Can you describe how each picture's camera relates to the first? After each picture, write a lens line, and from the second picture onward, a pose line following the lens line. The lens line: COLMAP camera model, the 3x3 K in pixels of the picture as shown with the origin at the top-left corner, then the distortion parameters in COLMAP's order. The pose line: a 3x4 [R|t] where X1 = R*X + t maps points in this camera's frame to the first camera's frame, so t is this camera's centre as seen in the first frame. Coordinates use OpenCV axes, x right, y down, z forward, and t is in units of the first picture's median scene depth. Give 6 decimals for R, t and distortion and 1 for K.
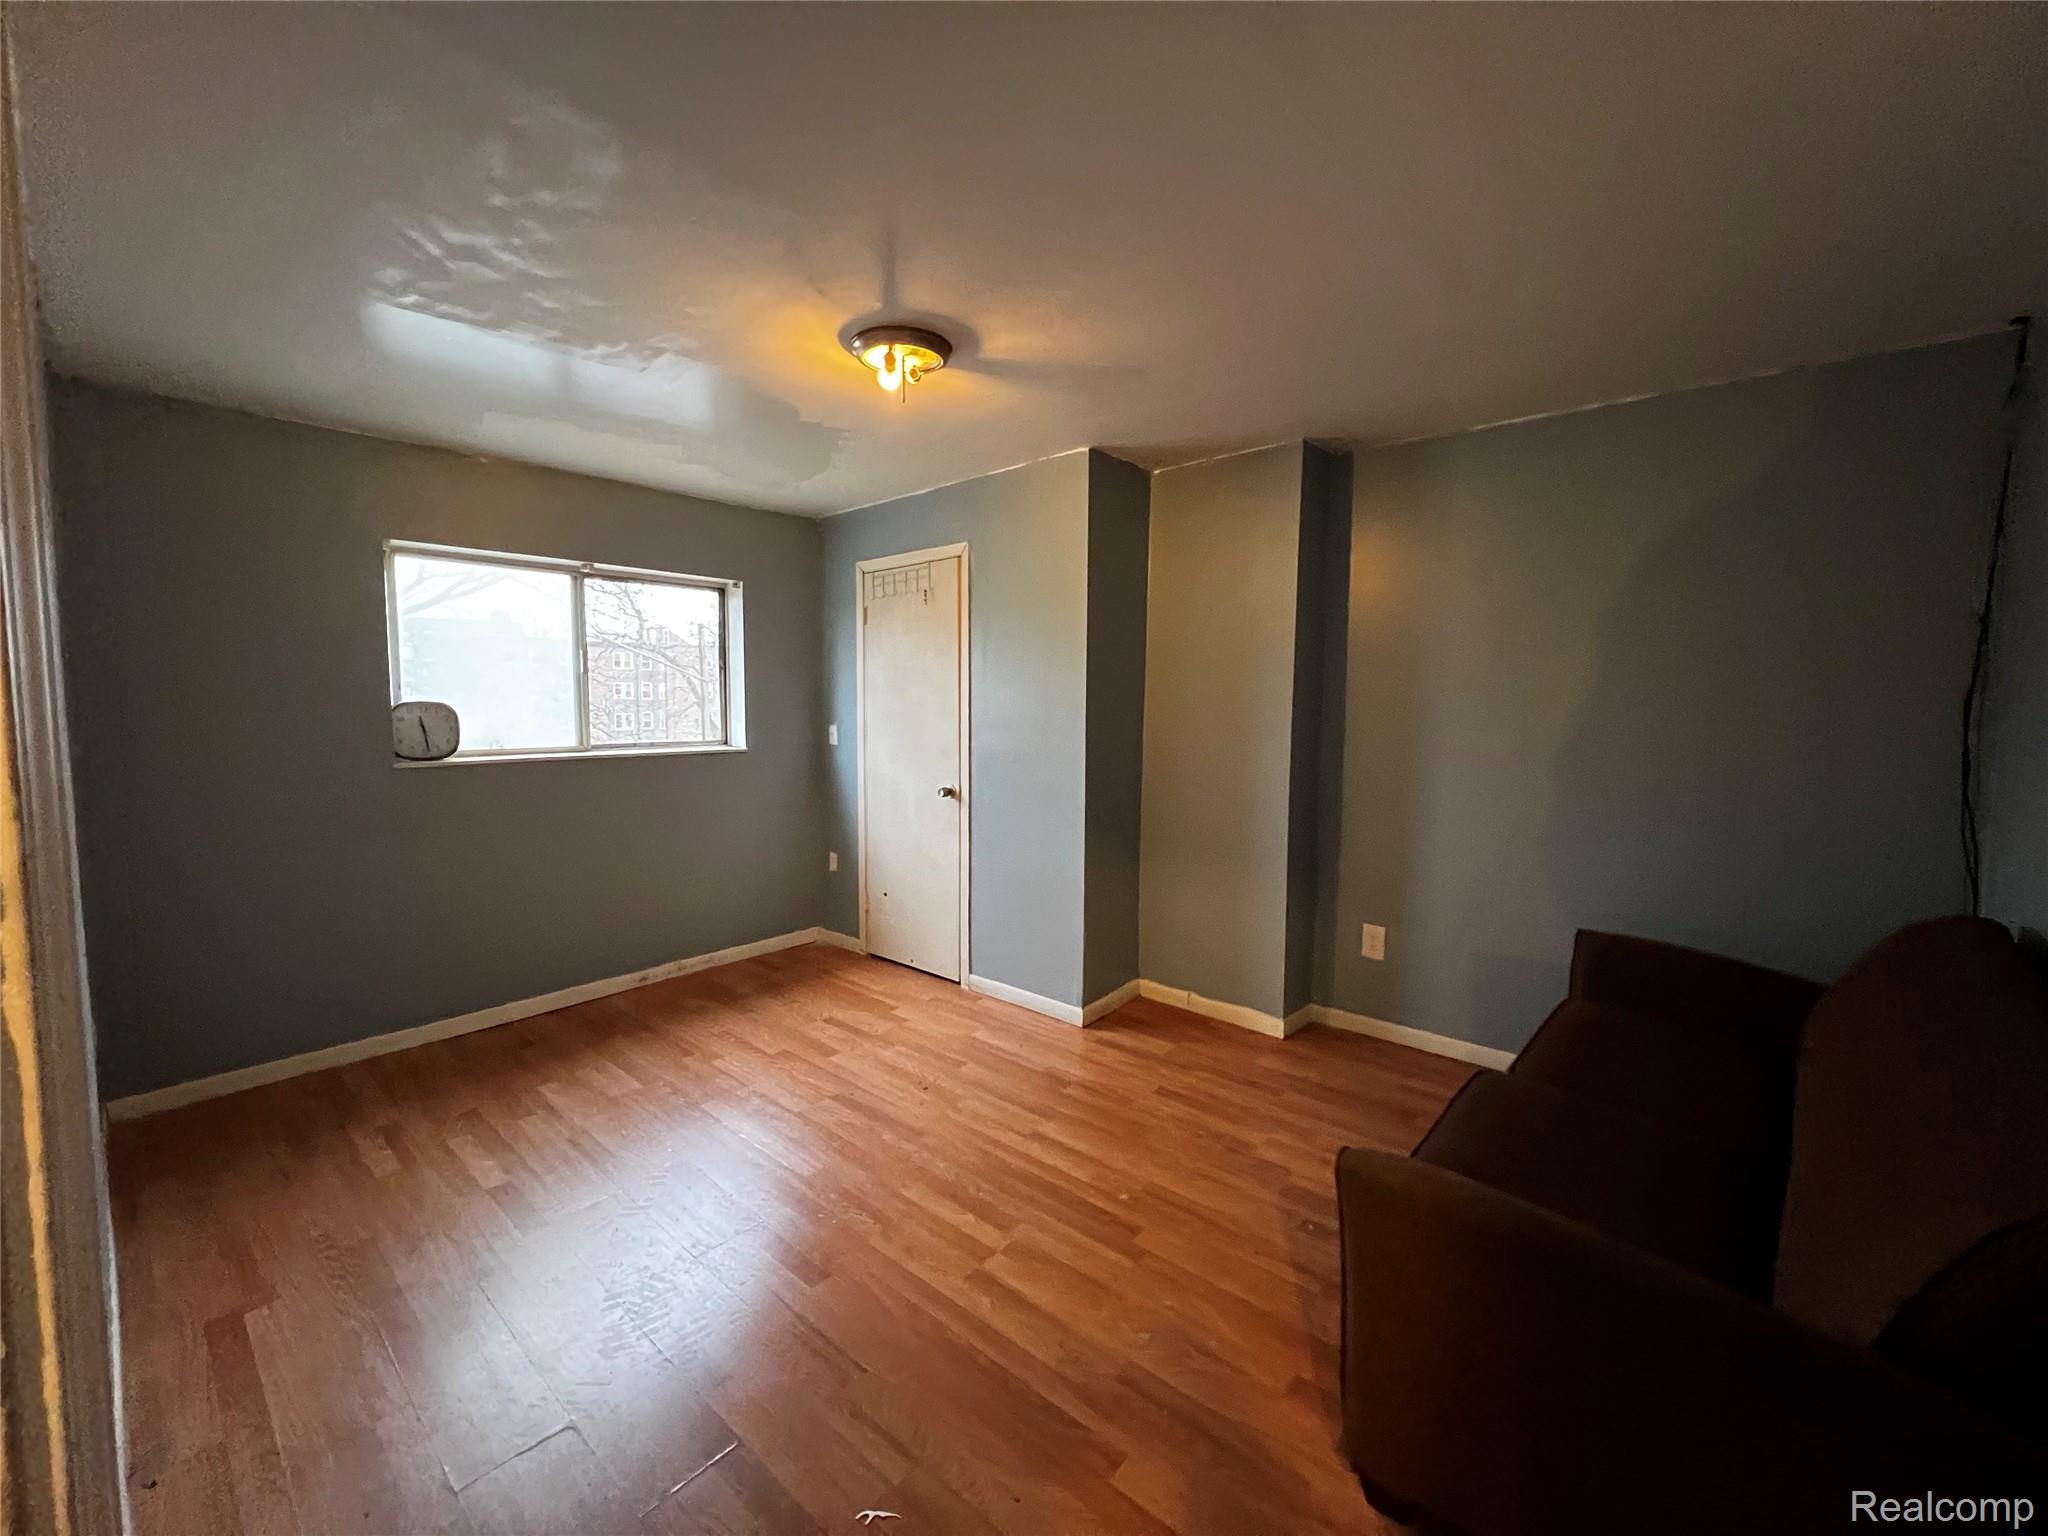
lens RADIAL K [[819.0, 0, 1020.1], [0, 819.0, 761.4], [0, 0, 1]] dist [-0.001104, -0.000224]
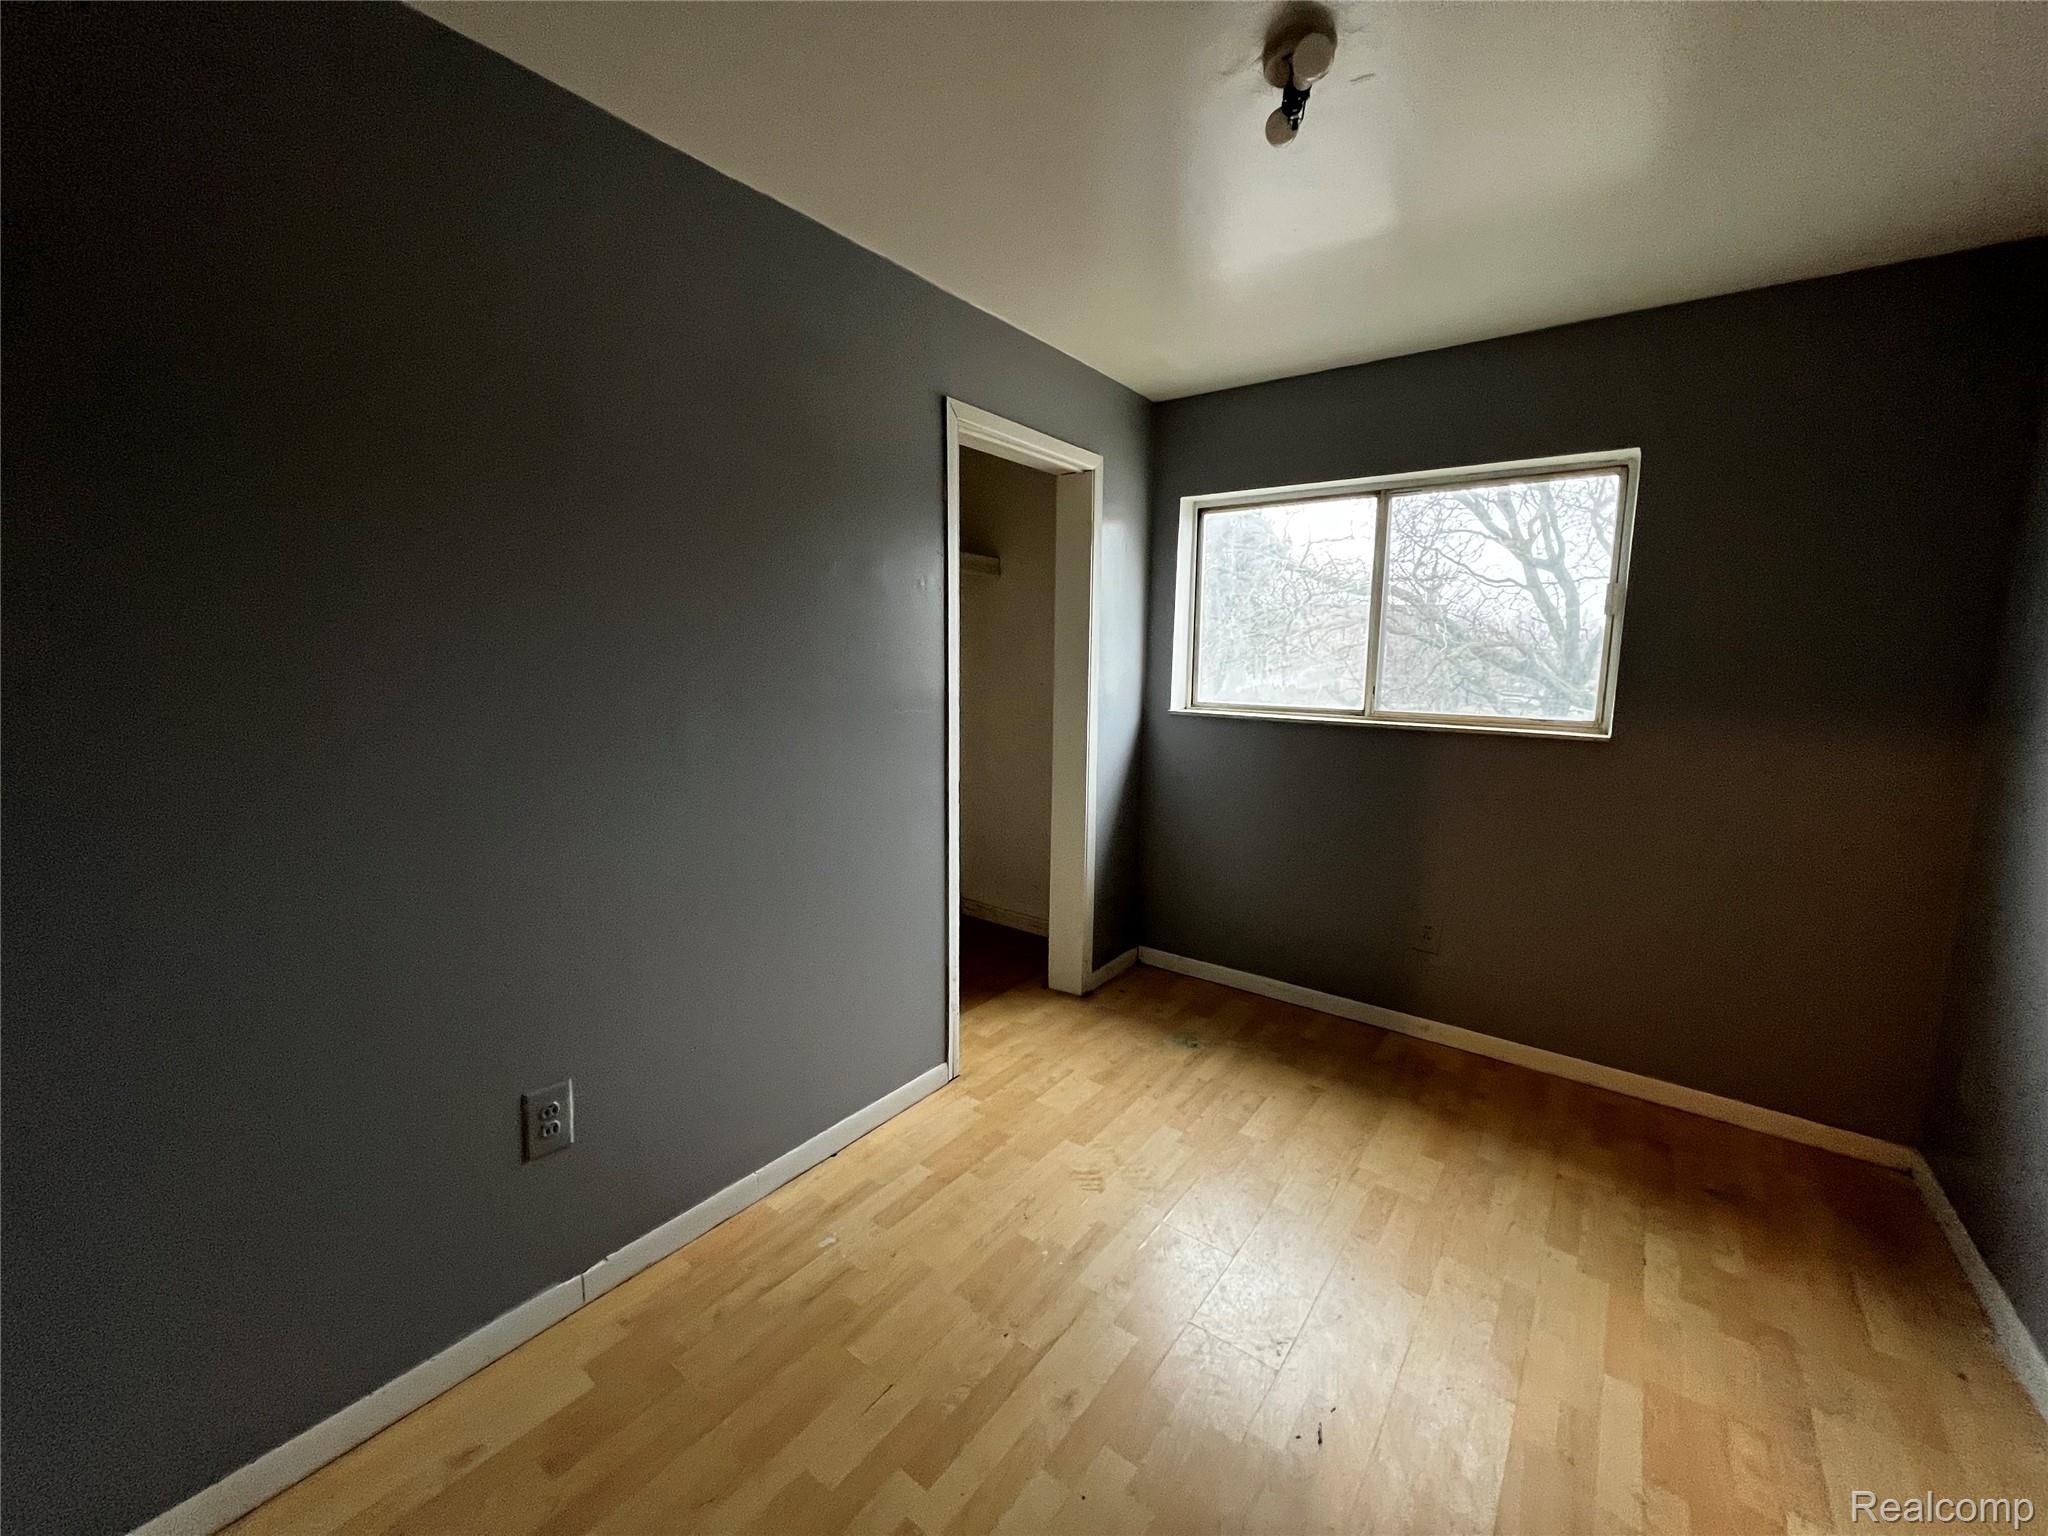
lens RADIAL K [[819.0, 0, 1021.4], [0, 819.0, 766.4], [0, 0, 1]] dist [-0.001104, -0.000224]
pose [[0.064431, 0.142760, -0.987658, 0.377767], [-0.083572, 0.987010, 0.137214, -0.068831], [0.994417, 0.073700, 0.075525, 0.889173]]
